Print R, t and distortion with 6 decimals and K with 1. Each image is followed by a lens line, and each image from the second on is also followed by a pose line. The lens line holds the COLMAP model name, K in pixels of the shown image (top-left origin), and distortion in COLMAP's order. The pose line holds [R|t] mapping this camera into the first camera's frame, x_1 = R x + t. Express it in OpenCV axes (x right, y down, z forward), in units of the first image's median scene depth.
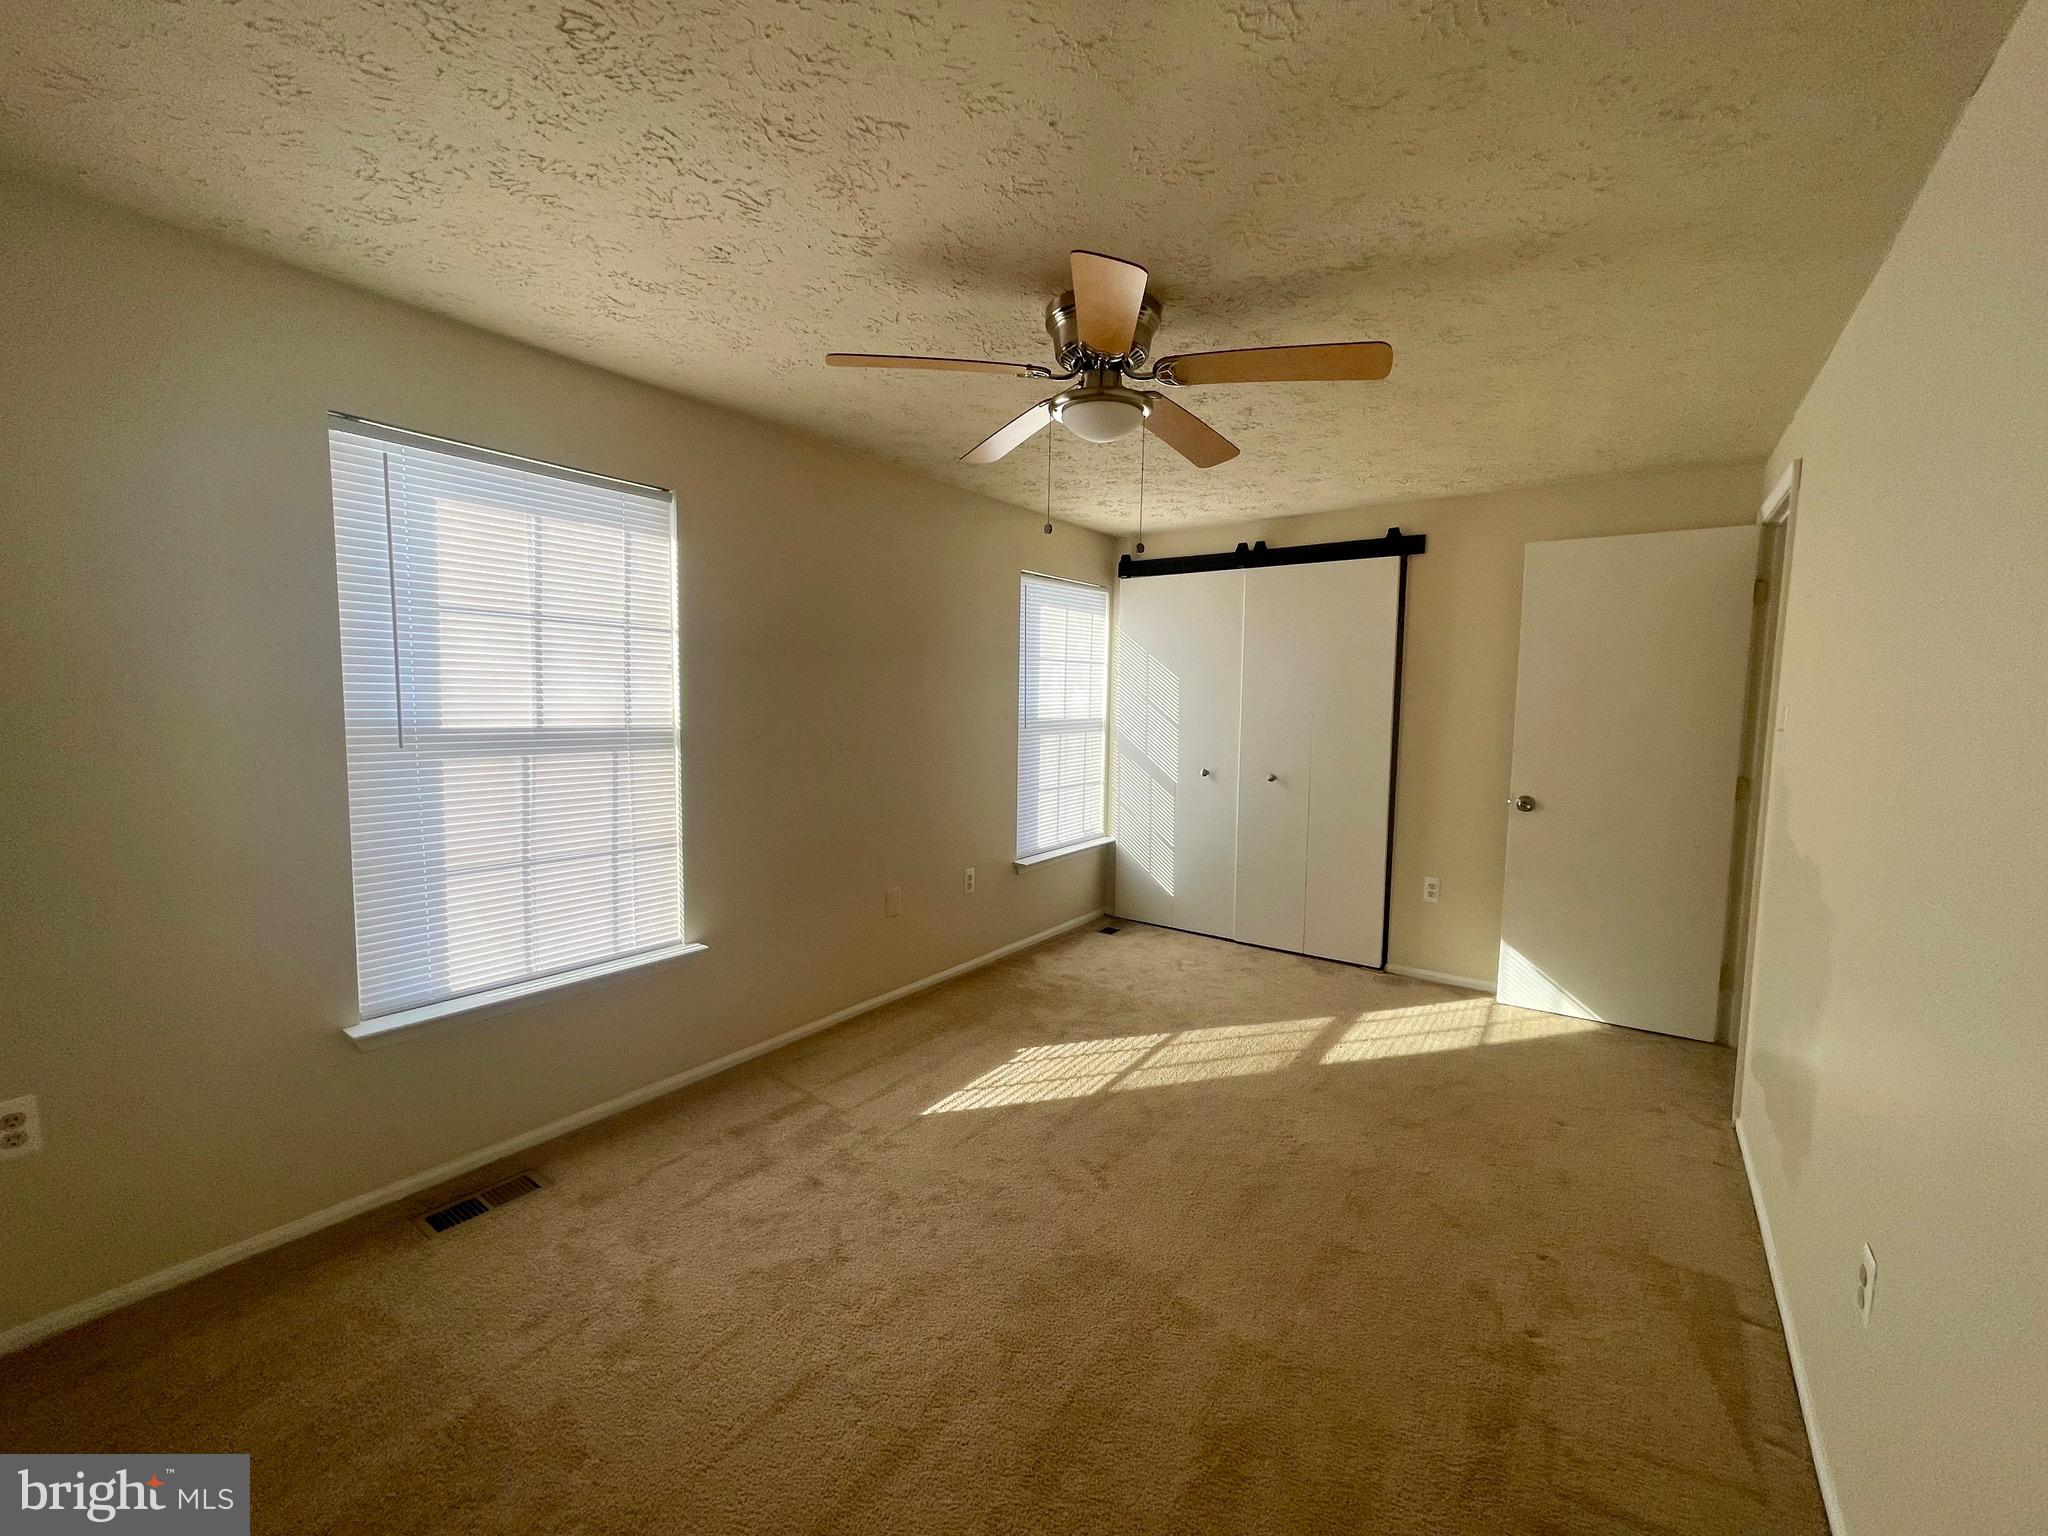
lens RADIAL K [[825.1, 0, 1026.0], [0, 825.1, 766.4], [0, 0, 1]] dist [-0.001600, 0.000392]
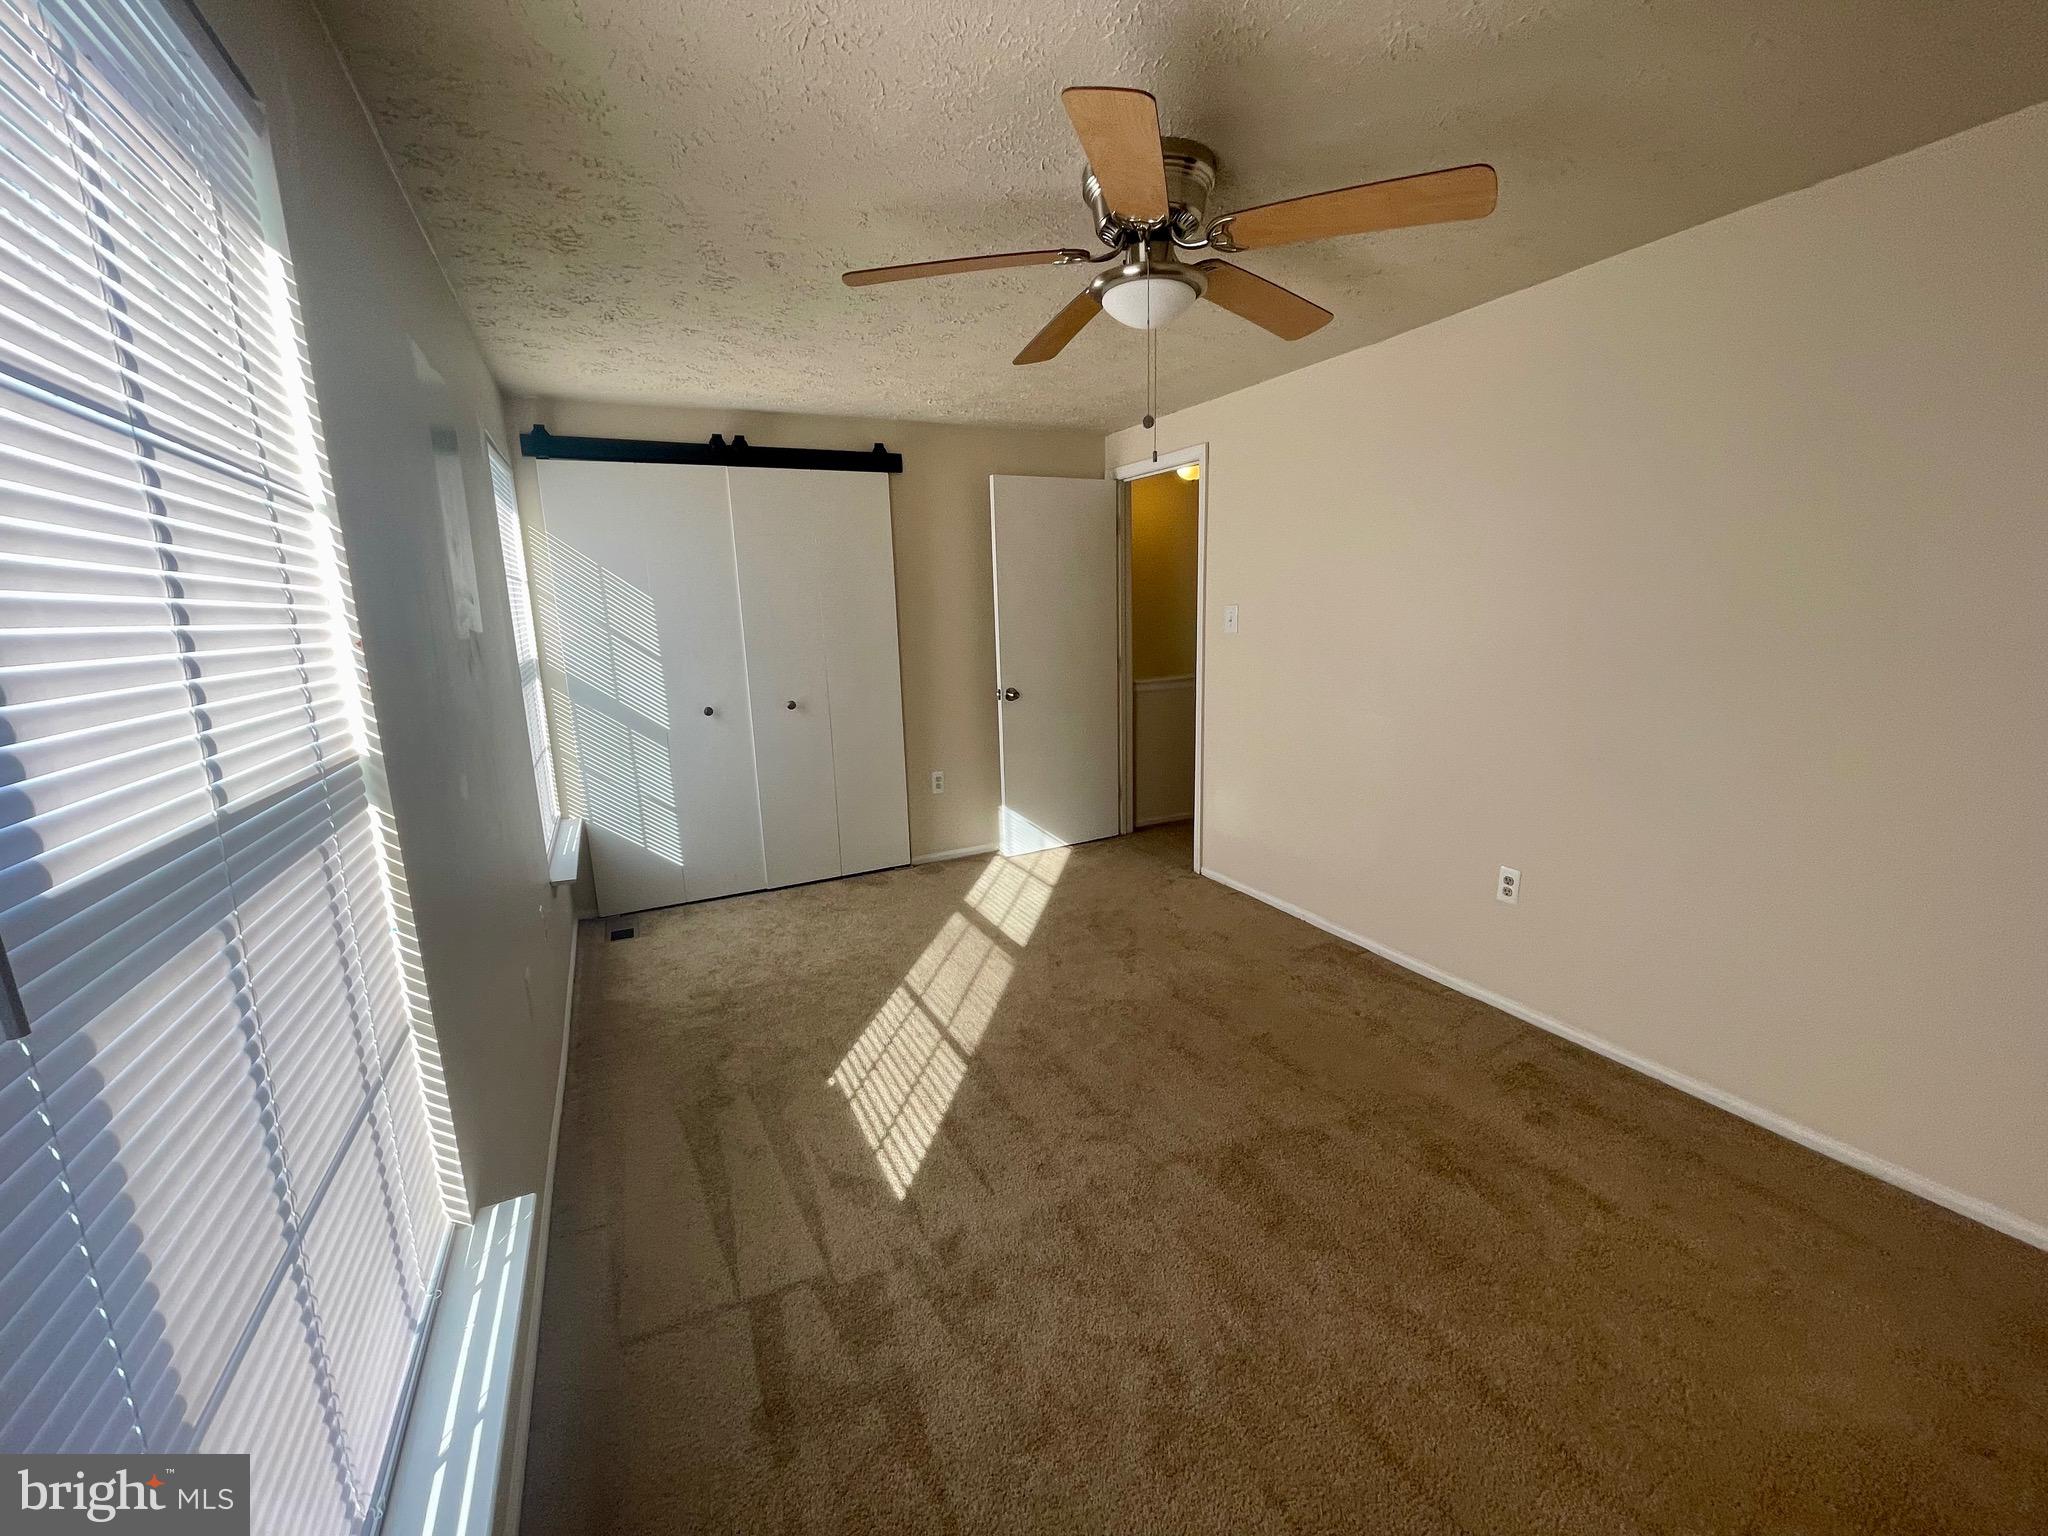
lens RADIAL K [[825.1, 0, 1021.8], [0, 825.1, 766.5], [0, 0, 1]] dist [-0.001600, 0.000392]
pose [[0.465487, -0.202863, 0.861492, -0.457326], [0.113761, 0.979017, 0.169070, -0.053254], [-0.877713, 0.019305, 0.478797, 0.386758]]
